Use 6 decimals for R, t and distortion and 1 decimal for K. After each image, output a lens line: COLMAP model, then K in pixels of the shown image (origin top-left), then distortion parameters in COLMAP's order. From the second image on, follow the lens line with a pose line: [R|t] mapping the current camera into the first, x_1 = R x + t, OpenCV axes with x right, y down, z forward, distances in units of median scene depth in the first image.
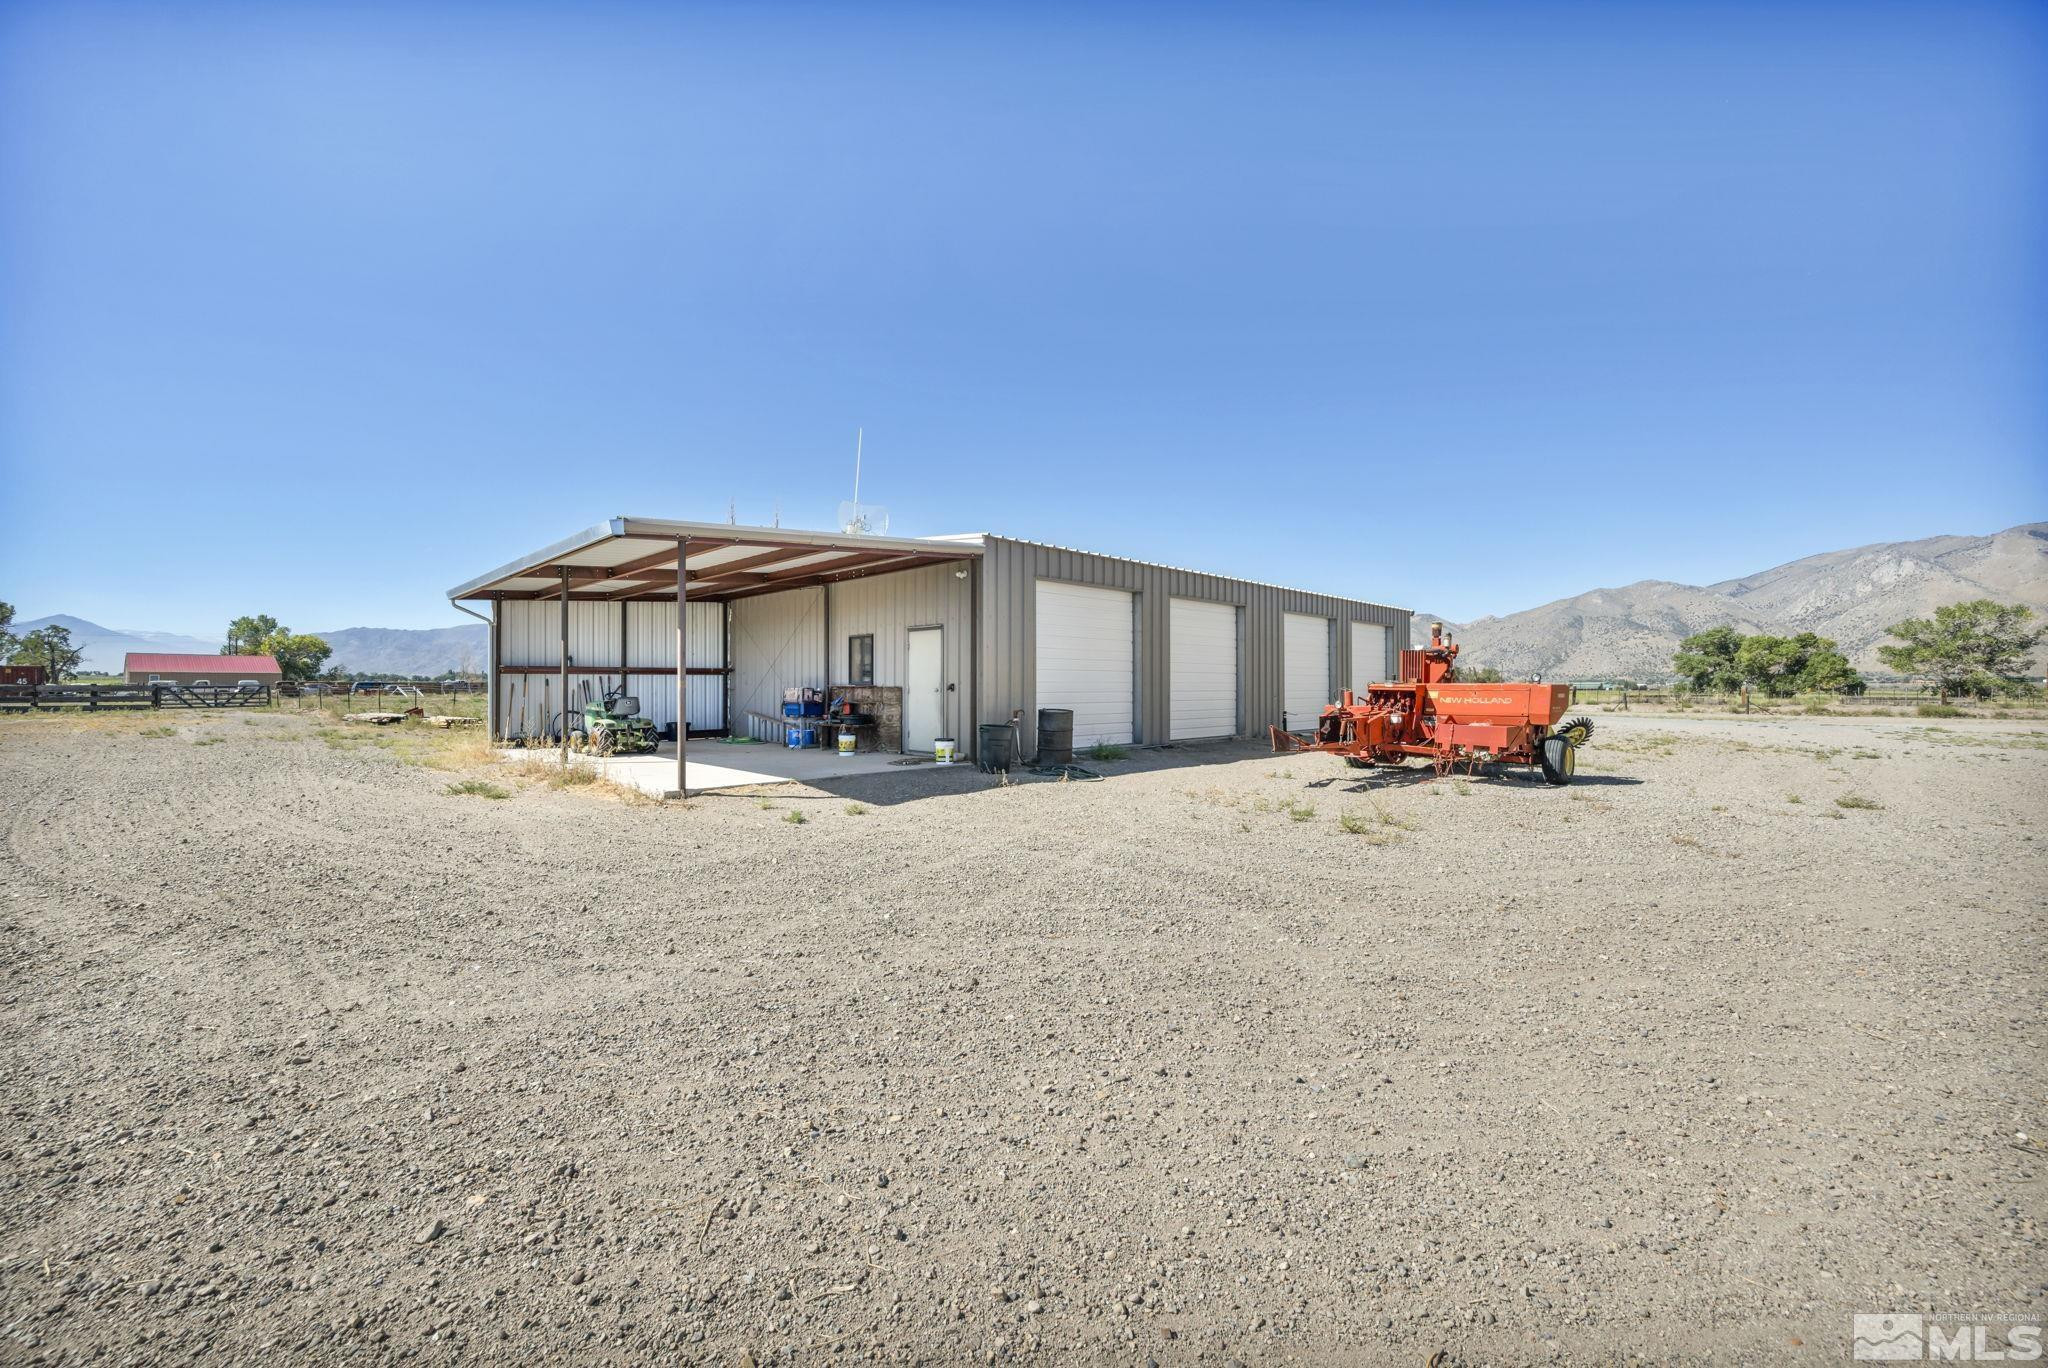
lens RADIAL K [[813.9, 0, 1037.7], [0, 813.9, 682.2], [0, 0, 1]] dist [-0.000238, 0.000159]
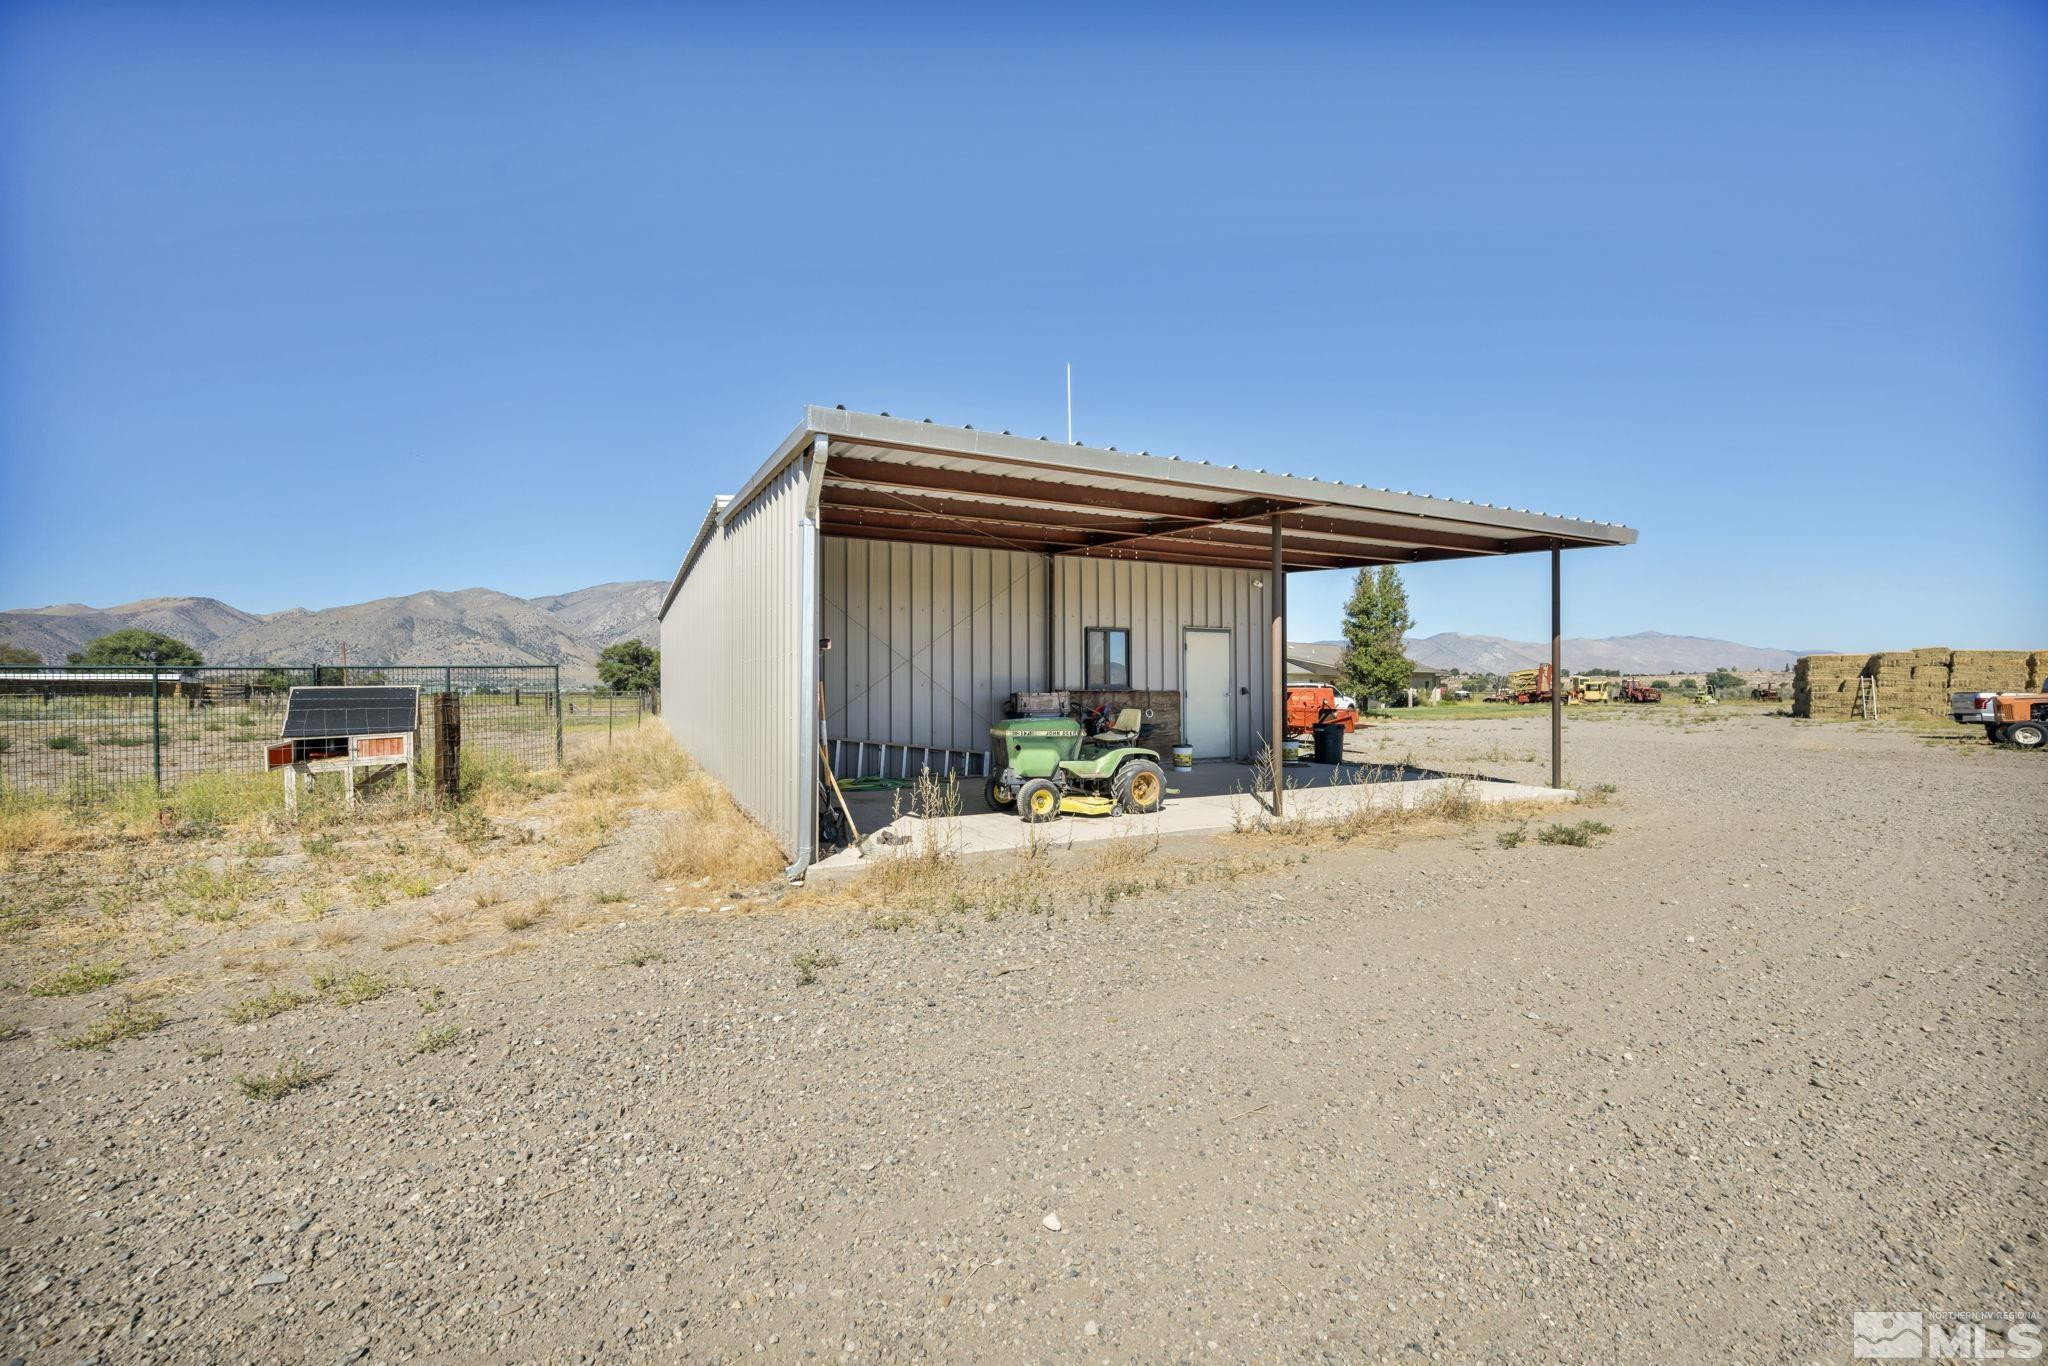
lens RADIAL K [[813.9, 0, 1027.1], [0, 813.9, 693.0], [0, 0, 1]] dist [-0.000238, 0.000159]
pose [[0.326235, -0.003808, 0.945281, -0.090348], [-0.004000, 0.999977, 0.005409, 0.000387], [-0.945280, -0.005546, 0.326213, 0.072655]]
